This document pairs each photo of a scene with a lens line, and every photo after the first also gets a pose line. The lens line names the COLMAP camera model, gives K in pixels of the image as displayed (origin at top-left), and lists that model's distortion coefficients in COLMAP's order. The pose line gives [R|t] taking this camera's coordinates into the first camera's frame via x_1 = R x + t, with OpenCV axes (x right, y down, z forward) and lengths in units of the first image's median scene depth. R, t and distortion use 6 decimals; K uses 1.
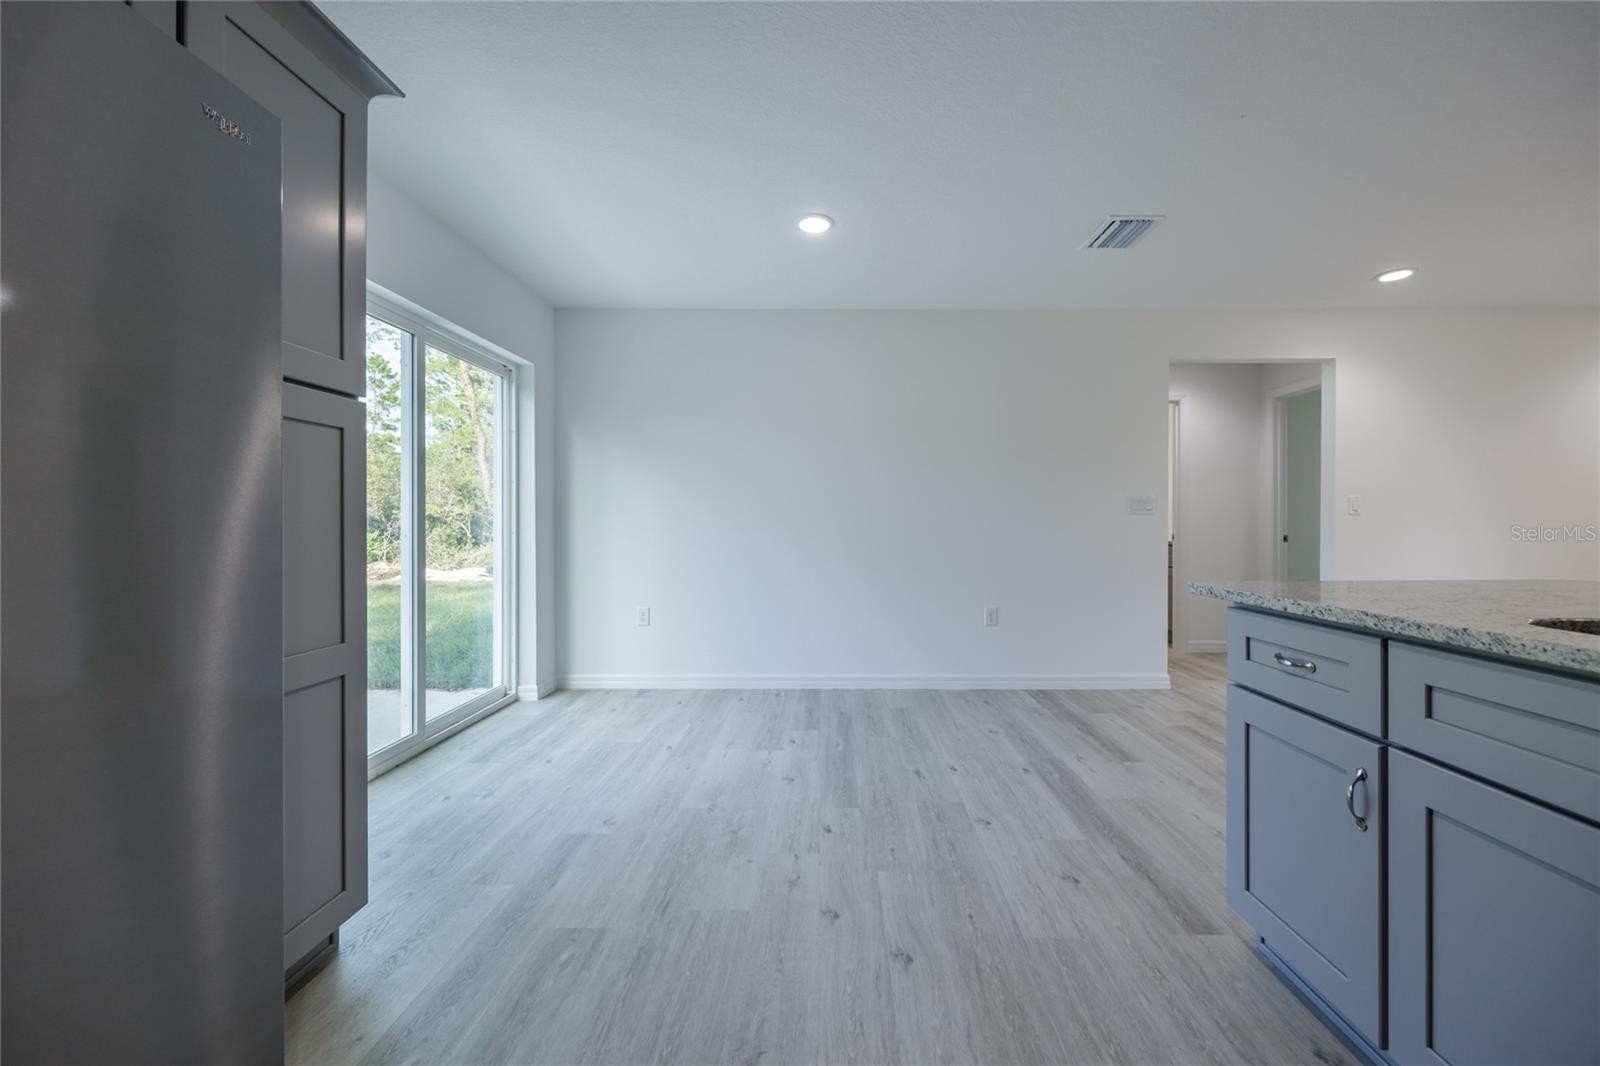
lens RADIAL K [[633.0, 0, 835.4], [0, 633.0, 523.4], [0, 0, 1]] dist [-0.000719, -0.000043]
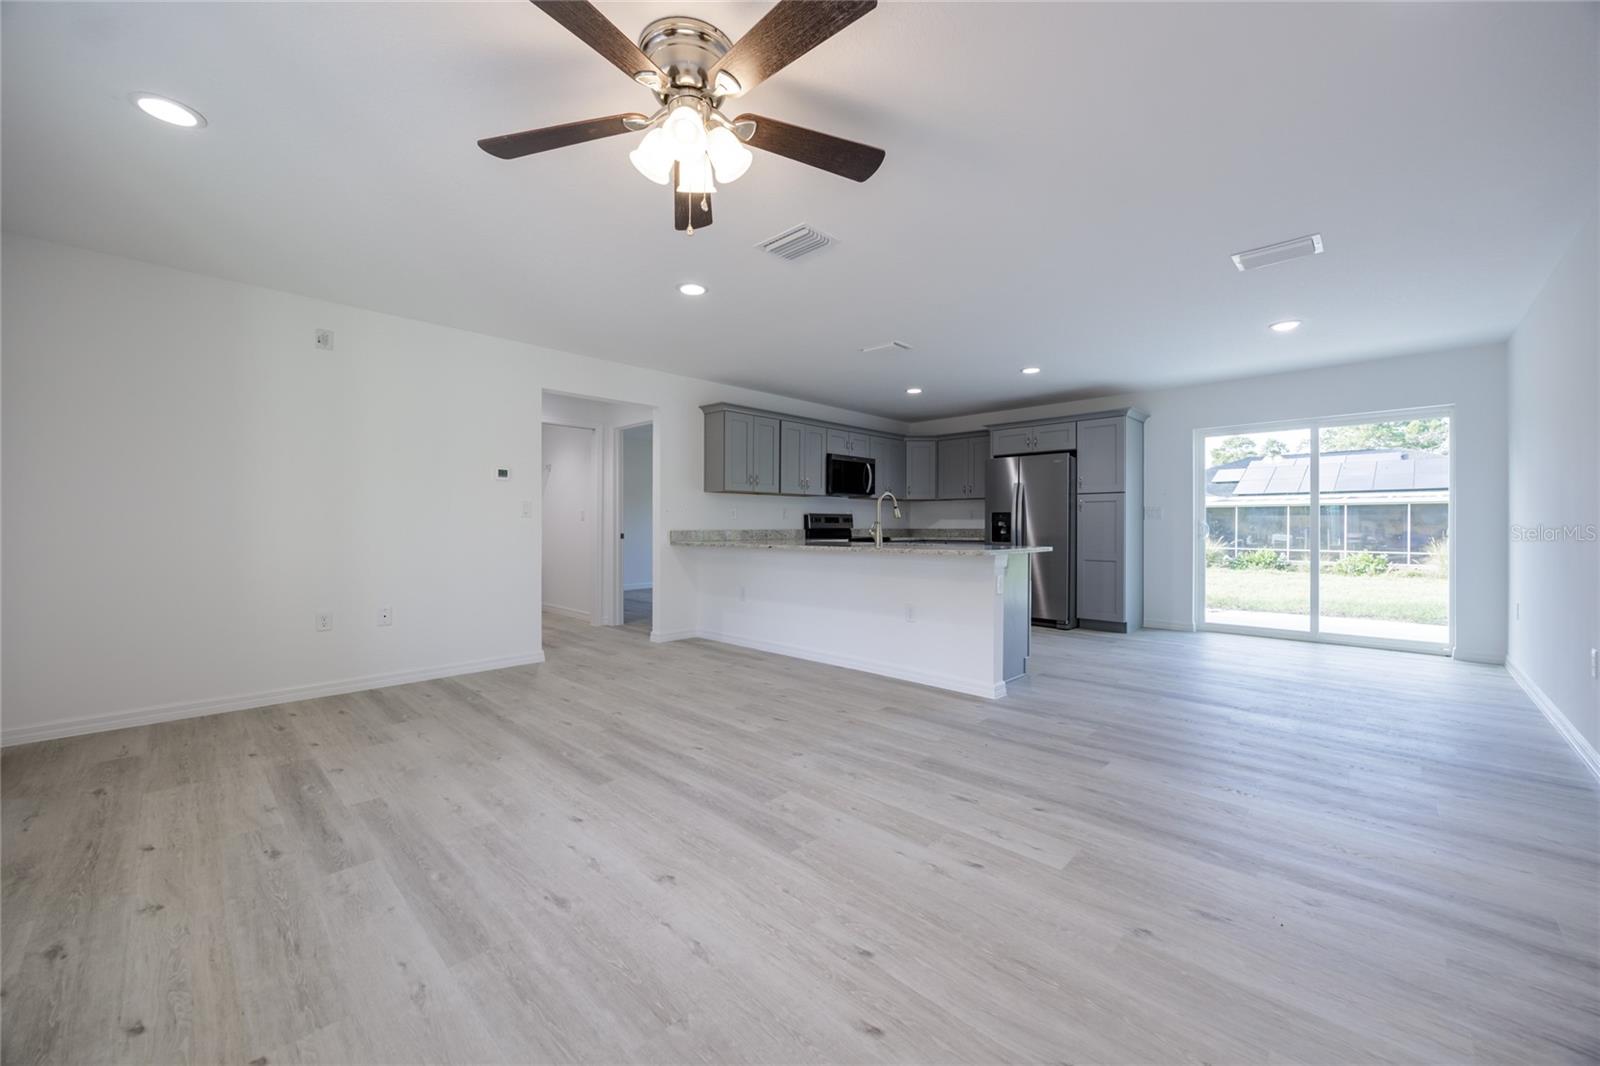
lens RADIAL K [[614.6, 0, 800.0], [0, 614.6, 533.0], [0, 0, 1]] dist [-0.003171, -0.000088]
pose [[-0.699086, 0.007706, -0.714996, 2.692314], [-0.000987, 0.999931, 0.011741, 0.004707], [0.715037, 0.008913, -0.699030, 1.777689]]
